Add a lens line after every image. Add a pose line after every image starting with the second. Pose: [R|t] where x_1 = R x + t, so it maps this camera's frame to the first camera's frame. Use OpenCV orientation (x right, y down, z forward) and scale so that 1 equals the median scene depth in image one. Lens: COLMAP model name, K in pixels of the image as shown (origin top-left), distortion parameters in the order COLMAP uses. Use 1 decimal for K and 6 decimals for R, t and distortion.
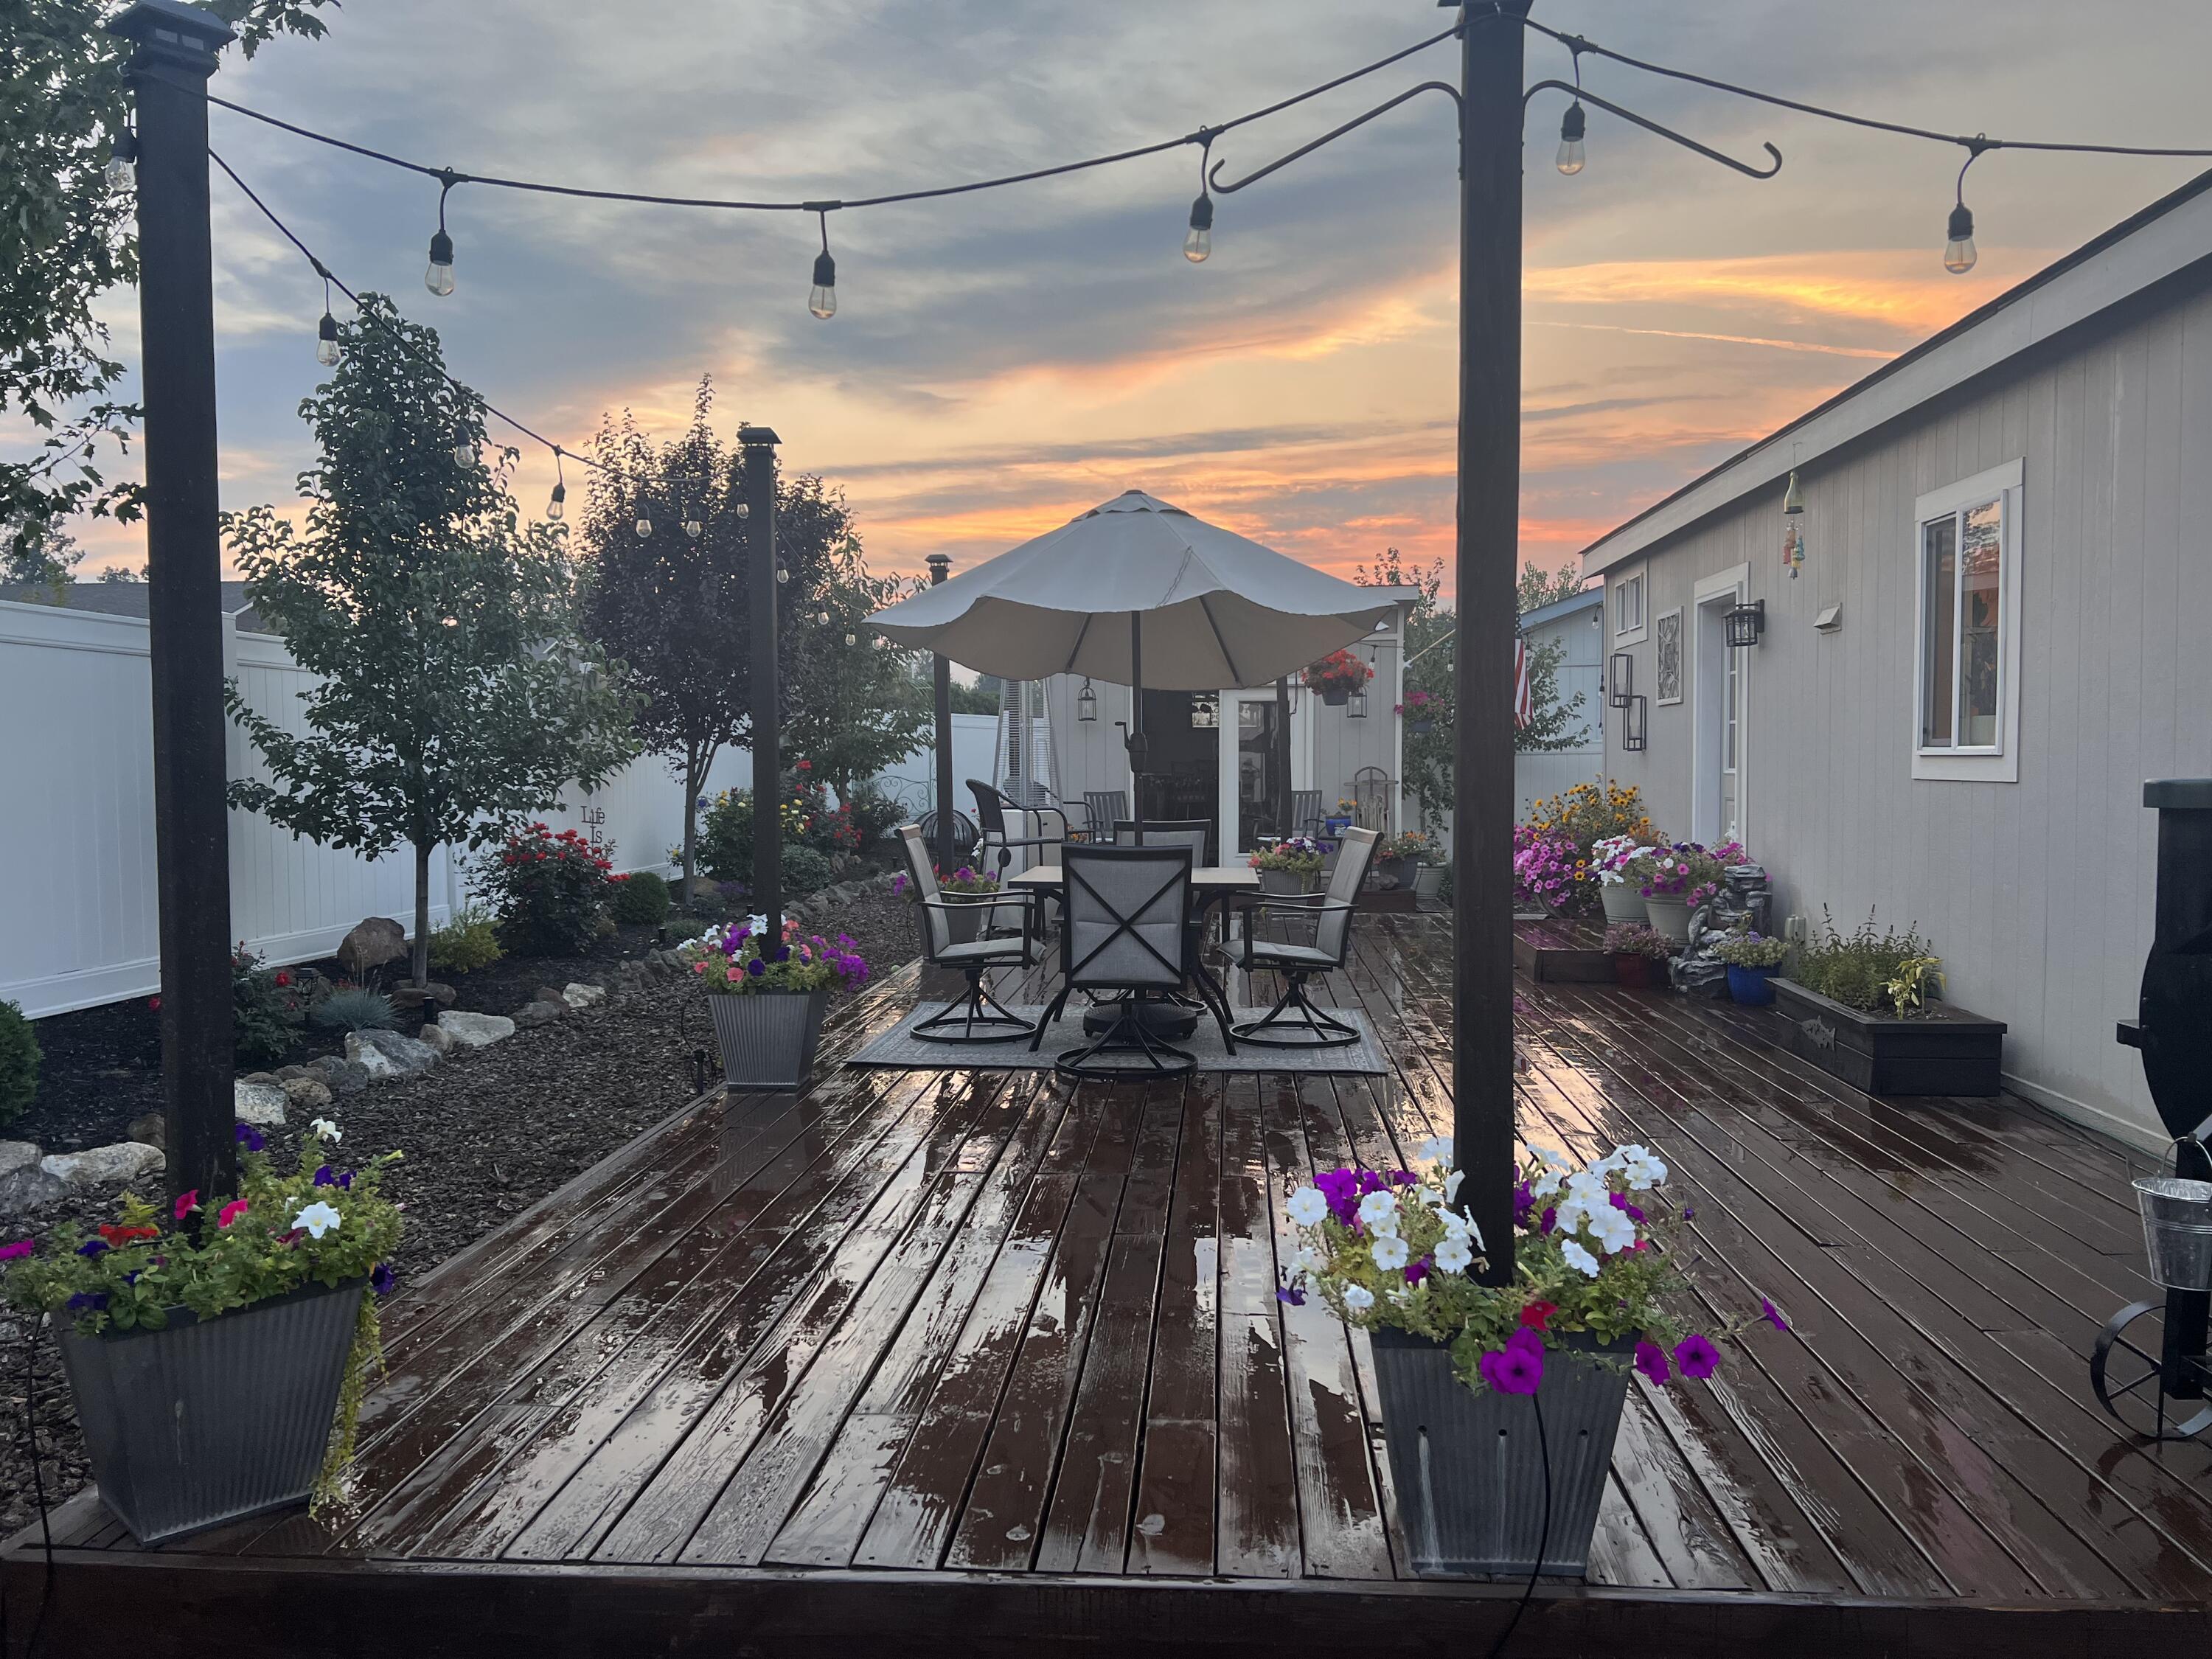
lens RADIAL K [[1681.1, 0, 1103.8], [0, 1681.1, 828.1], [0, 0, 1]] dist [0.071040, -0.006729]
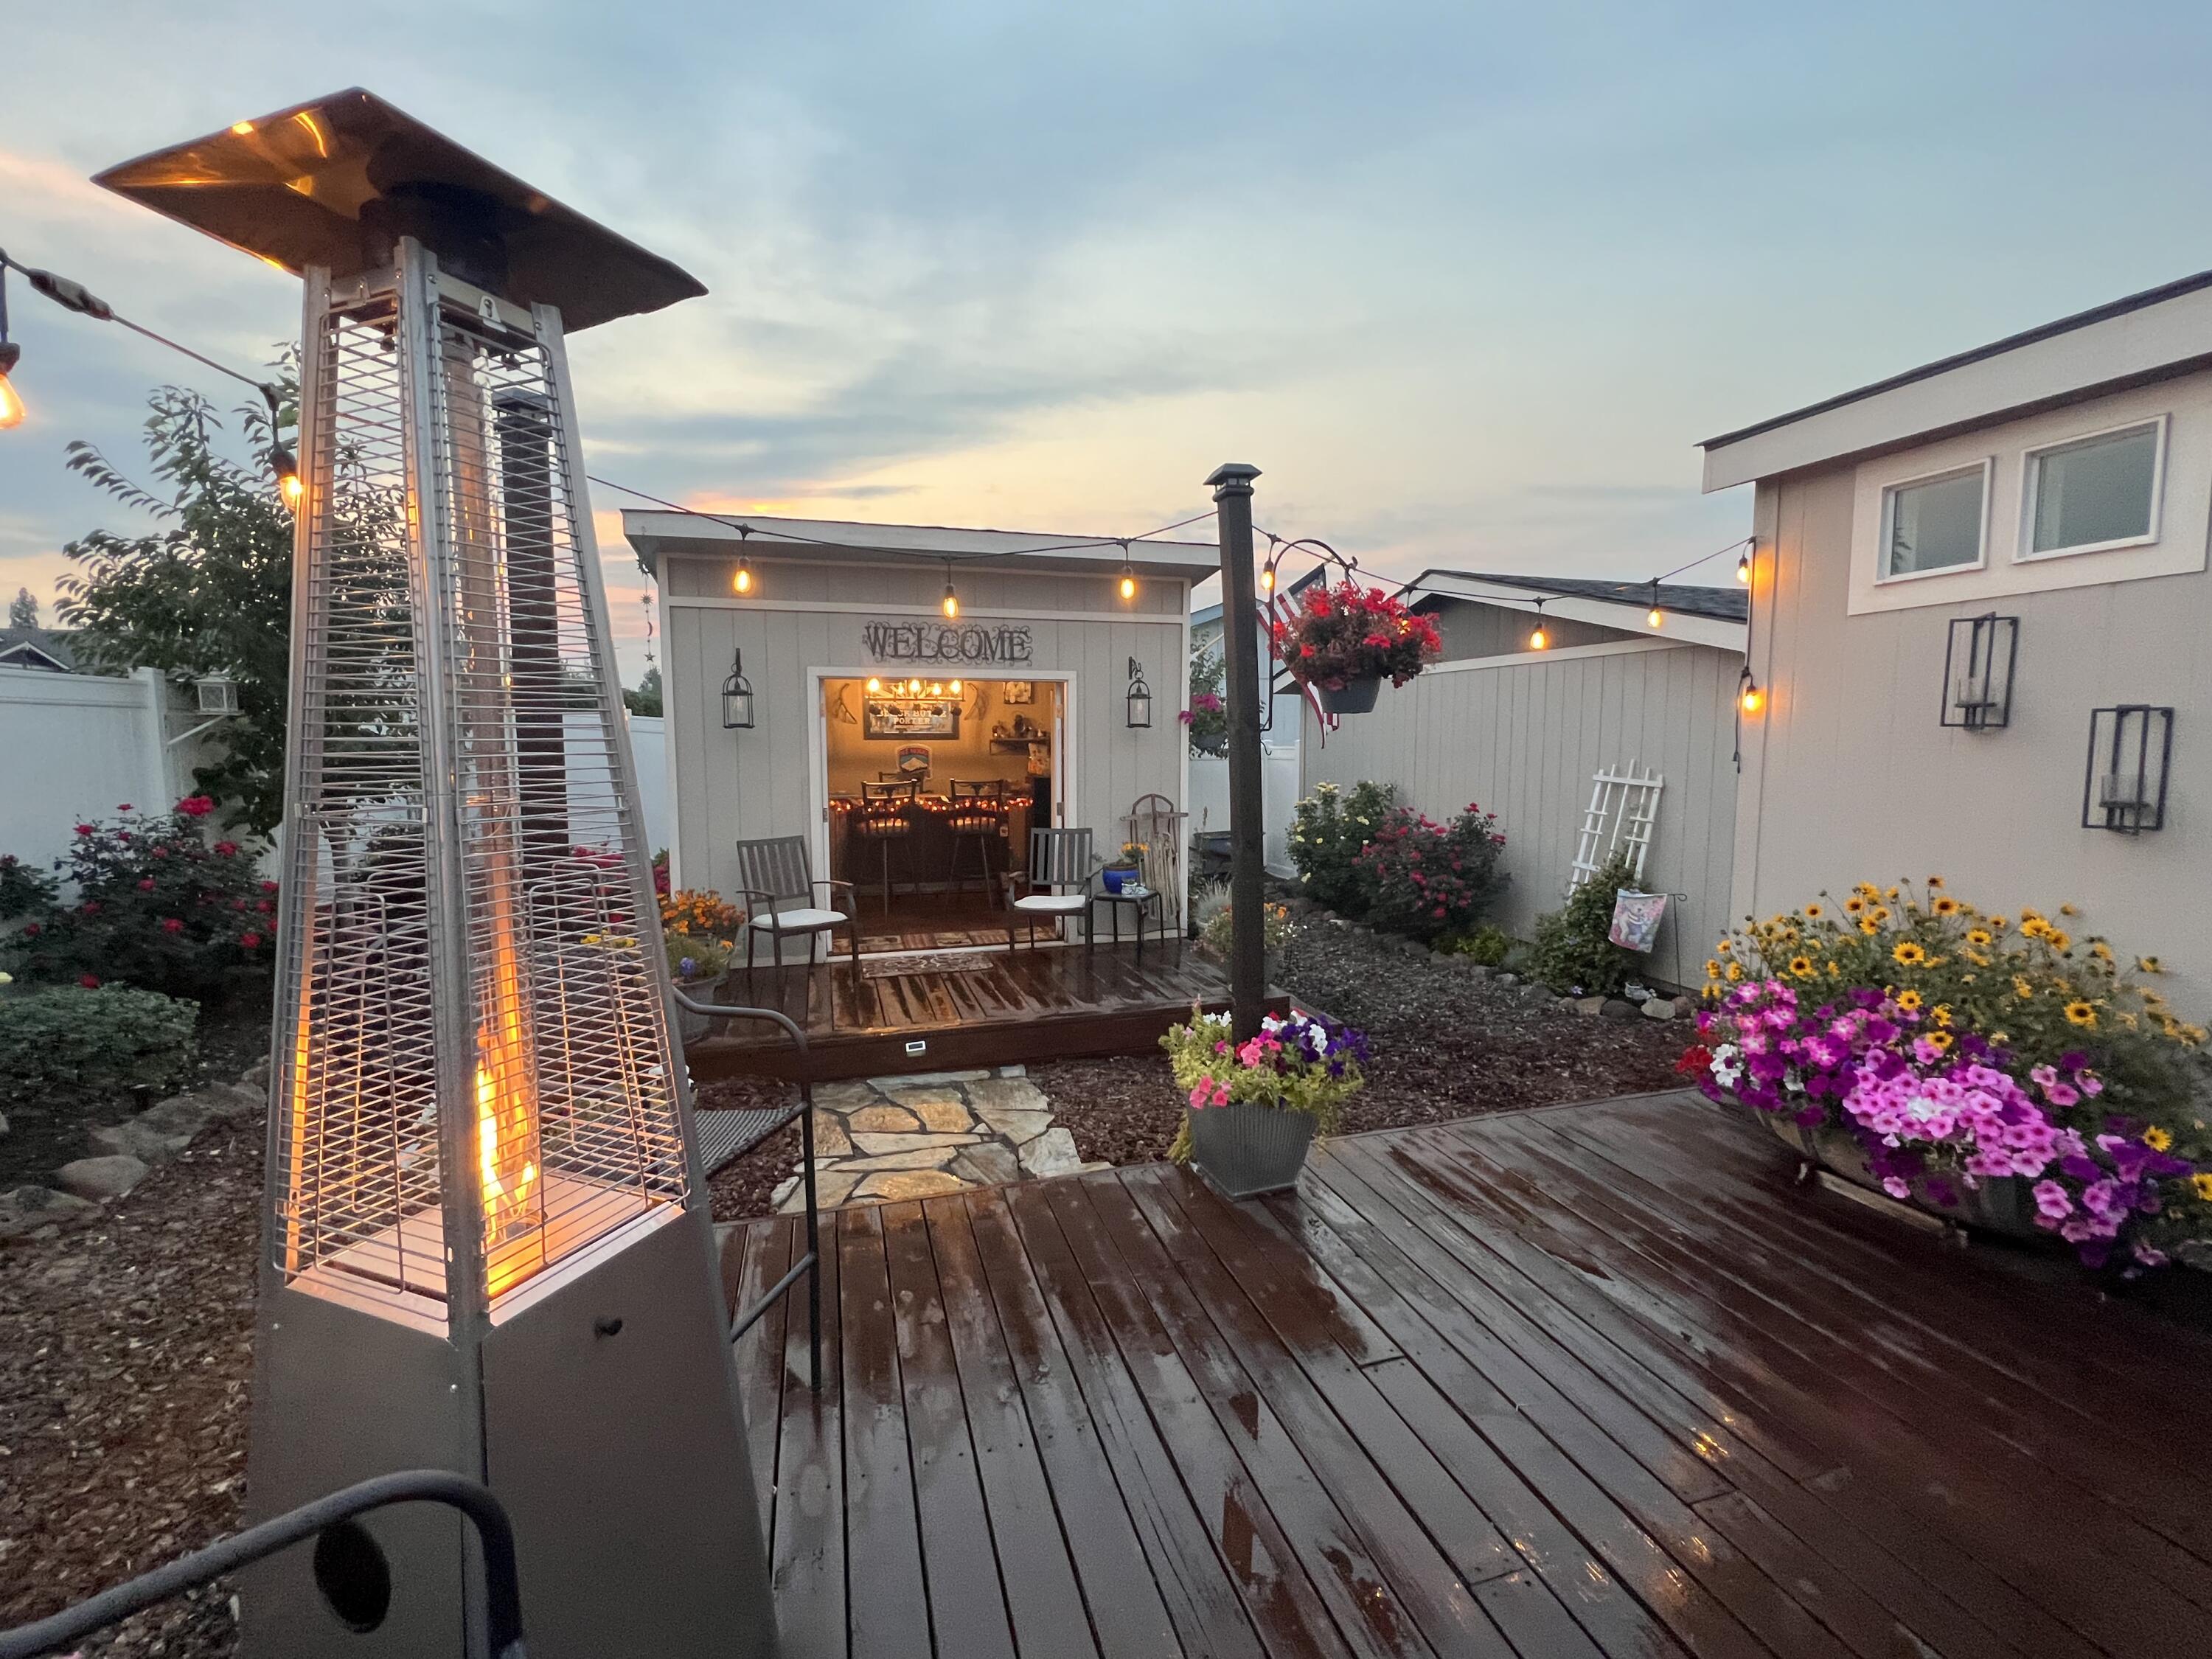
lens RADIAL K [[898.9, 0, 1096.6], [0, 898.9, 818.2], [0, 0, 1]] dist [-0.000082, 0.000000]
pose [[0.931167, -0.028298, 0.363492, -0.008452], [0.007870, 0.998311, 0.057559, -0.048821], [-0.364507, -0.050736, 0.929817, 0.639854]]
